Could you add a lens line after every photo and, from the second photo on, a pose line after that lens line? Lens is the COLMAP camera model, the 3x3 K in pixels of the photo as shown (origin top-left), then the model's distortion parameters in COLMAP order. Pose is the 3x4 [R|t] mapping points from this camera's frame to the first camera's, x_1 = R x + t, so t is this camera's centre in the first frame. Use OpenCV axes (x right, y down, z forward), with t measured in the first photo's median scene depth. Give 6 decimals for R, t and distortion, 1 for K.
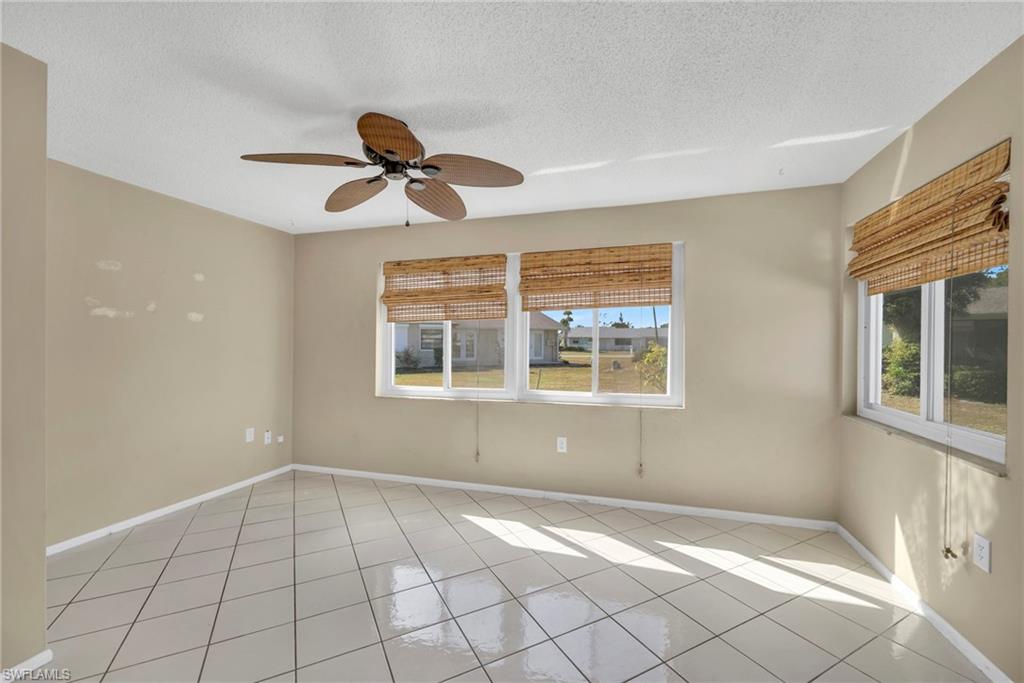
lens RADIAL K [[417.8, 0, 506.6], [0, 417.8, 321.6], [0, 0, 1]] dist [-0.000811, -0.000085]
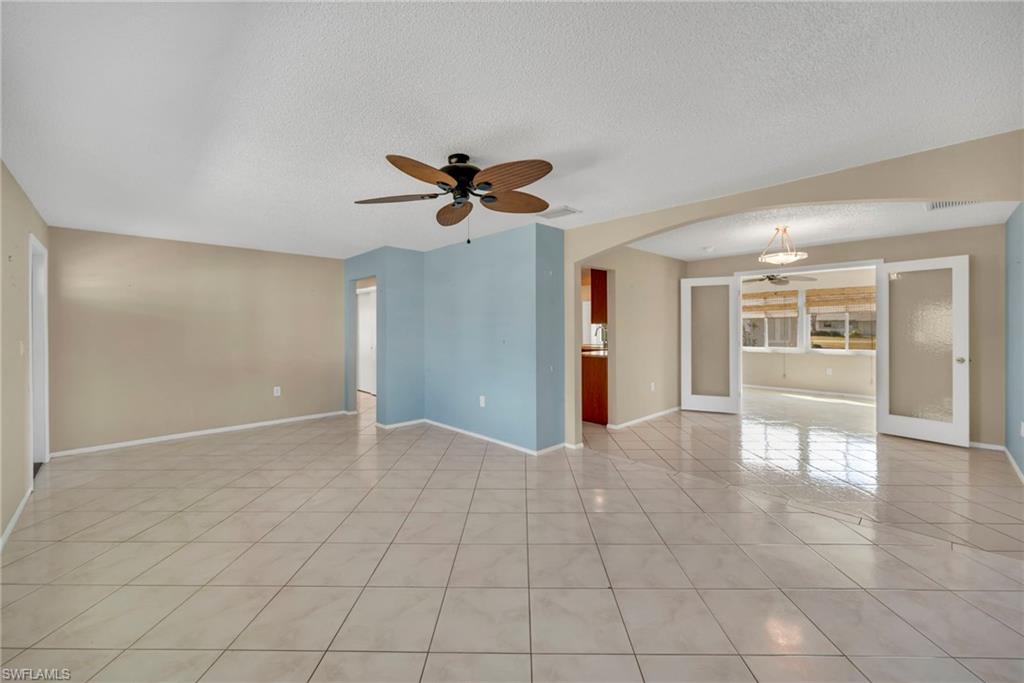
lens RADIAL K [[410.5, 0, 511.5], [0, 410.5, 326.1], [0, 0, 1]] dist [0.000657, 0.000207]
pose [[0.864743, -0.004014, -0.502199, -0.230581], [0.015327, 0.999713, 0.018401, -0.026395], [0.501981, -0.023610, 0.864556, -1.759100]]
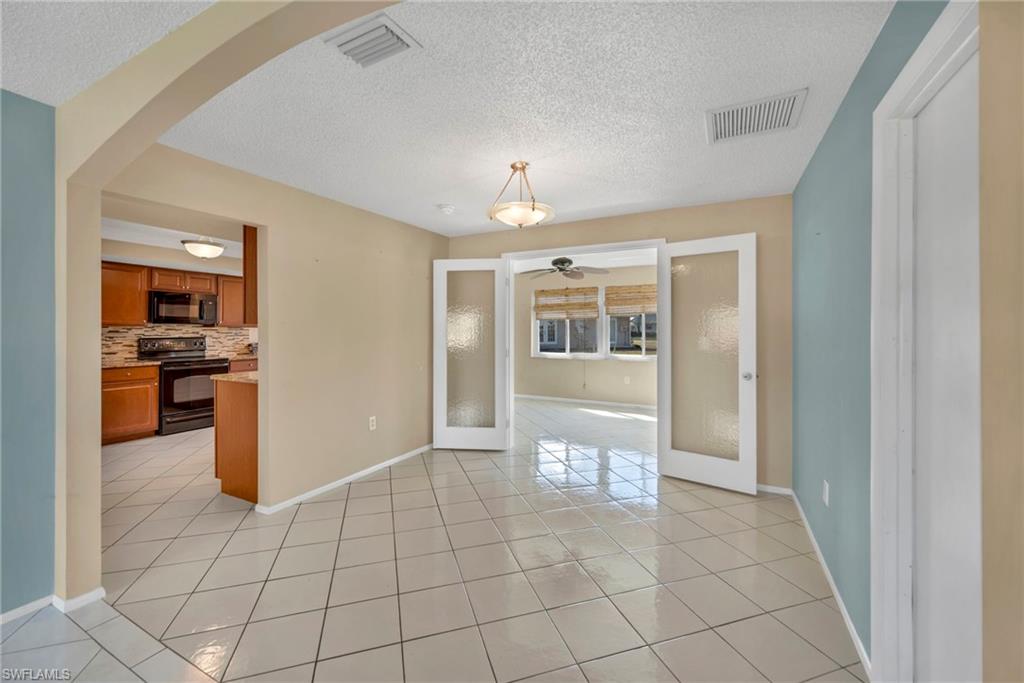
lens RADIAL K [[417.8, 0, 506.6], [0, 417.8, 321.6], [0, 0, 1]] dist [-0.000811, -0.000085]
pose [[0.979795, -0.000342, -0.200002, -0.029523], [0.002140, 0.999959, 0.008773, -0.011220], [0.199990, -0.009024, 0.979756, -1.057317]]
